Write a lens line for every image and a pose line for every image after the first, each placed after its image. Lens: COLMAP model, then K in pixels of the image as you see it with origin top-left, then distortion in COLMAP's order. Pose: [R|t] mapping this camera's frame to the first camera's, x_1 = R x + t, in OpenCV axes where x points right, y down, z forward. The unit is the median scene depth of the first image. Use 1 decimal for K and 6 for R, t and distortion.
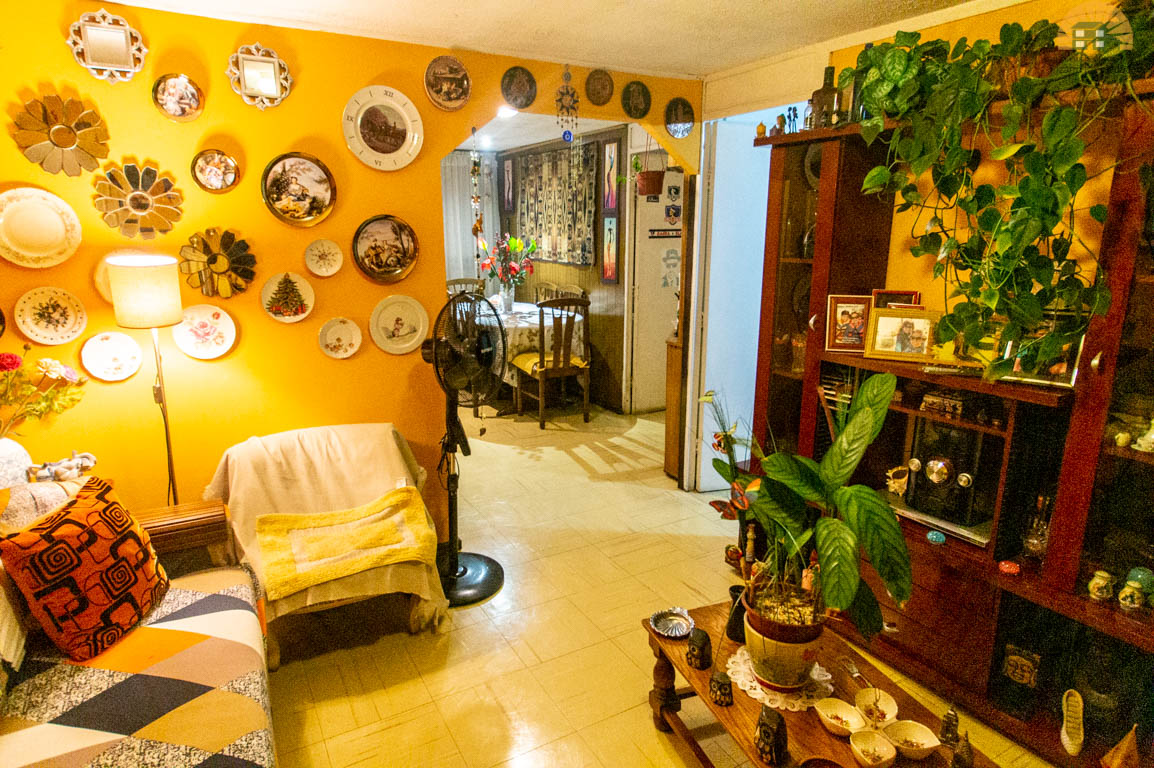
lens RADIAL K [[663.6, 0, 573.7], [0, 663.6, 379.9], [0, 0, 1]] dist [0.007282, -0.003890]
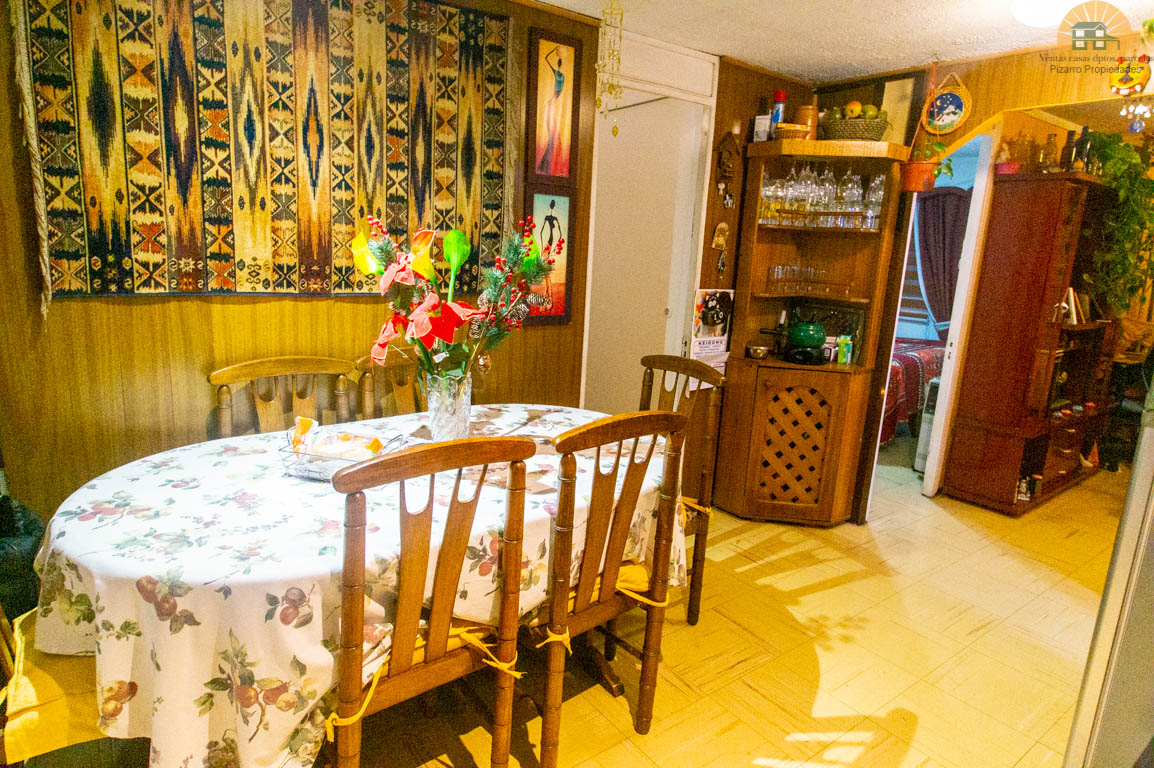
lens RADIAL K [[663.6, 0, 573.7], [0, 663.6, 379.9], [0, 0, 1]] dist [0.007282, -0.003890]
pose [[-0.120701, -0.207664, 0.970725, -0.448253], [0.183219, 0.956414, 0.227384, -0.214136], [-0.975634, 0.205301, -0.077392, 1.016127]]
